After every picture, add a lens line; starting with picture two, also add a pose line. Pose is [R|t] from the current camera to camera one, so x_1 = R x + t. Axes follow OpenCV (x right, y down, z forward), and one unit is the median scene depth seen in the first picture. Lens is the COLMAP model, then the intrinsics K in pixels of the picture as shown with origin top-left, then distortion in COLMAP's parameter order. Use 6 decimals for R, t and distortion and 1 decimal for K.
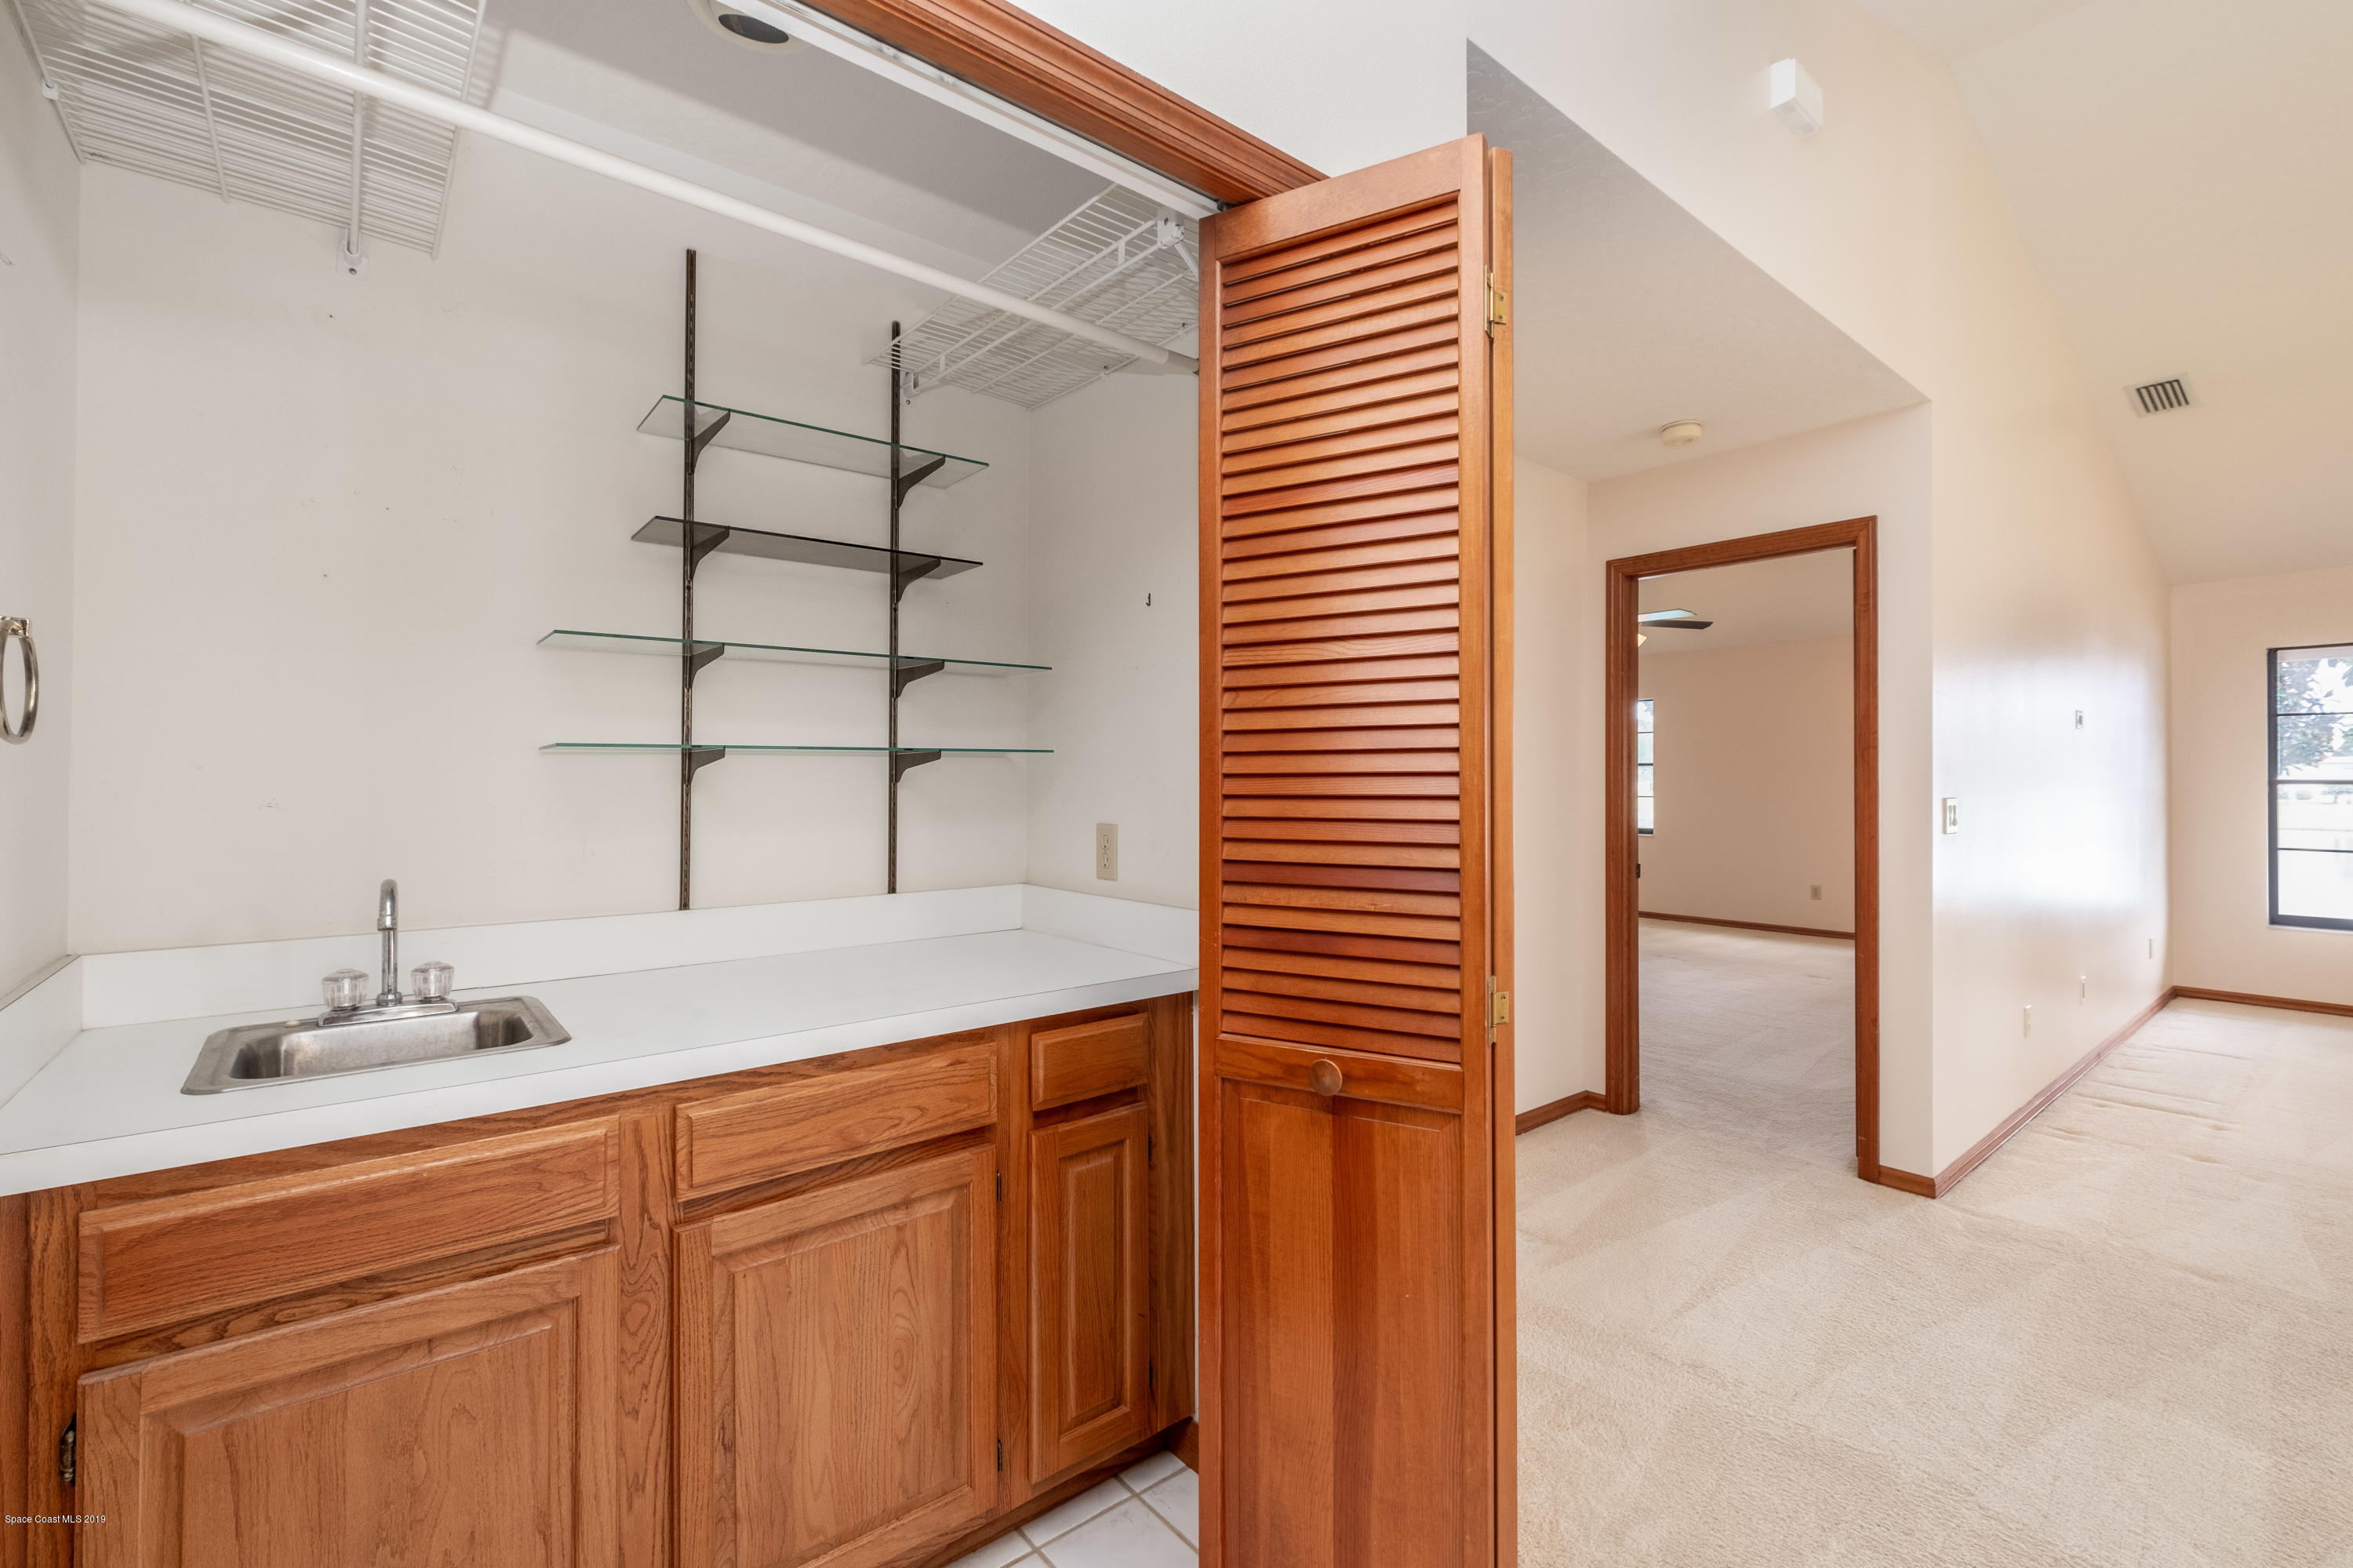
lens RADIAL K [[1030.2, 0, 1180.6], [0, 1030.2, 796.1], [0, 0, 1]] dist [-0.003140, -0.000241]
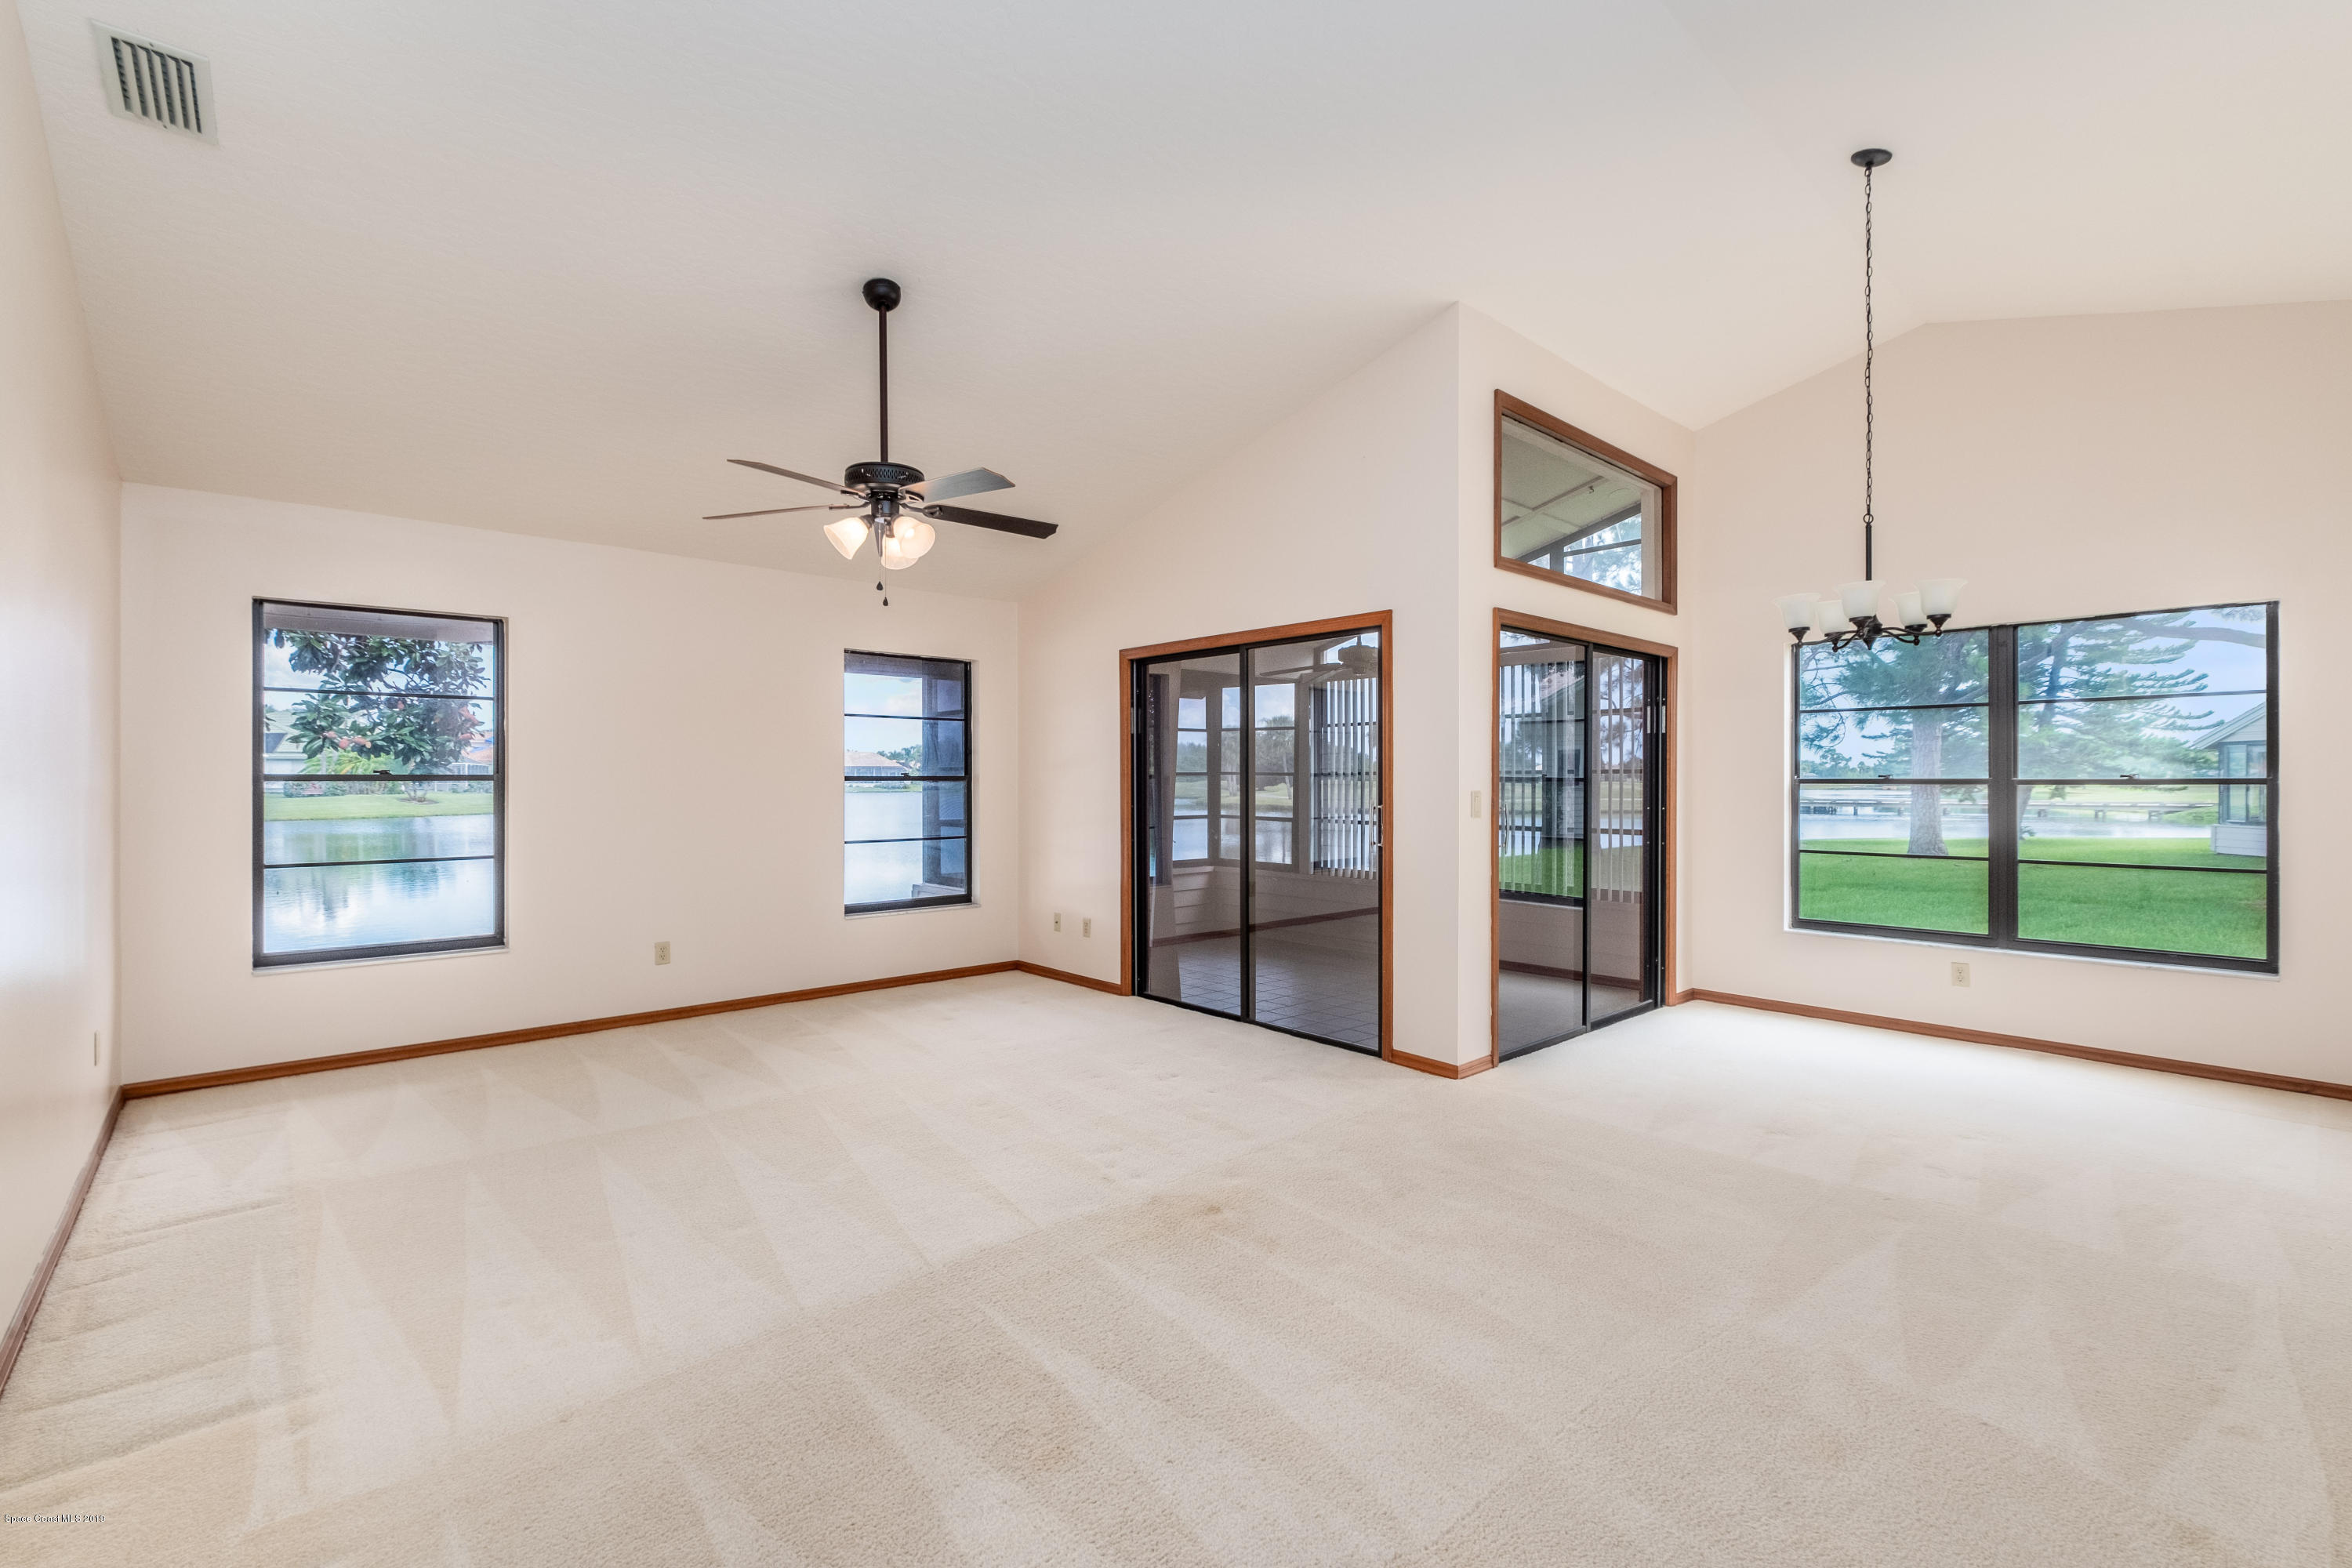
lens RADIAL K [[1014.2, 0, 1177.0], [0, 1014.2, 777.3], [0, 0, 1]] dist [-0.001065, 0.000046]
pose [[-0.055248, 0.011546, 0.998406, 1.277385], [0.008751, 0.999900, -0.011079, 0.004893], [-0.998434, 0.008125, -0.055344, 1.624399]]
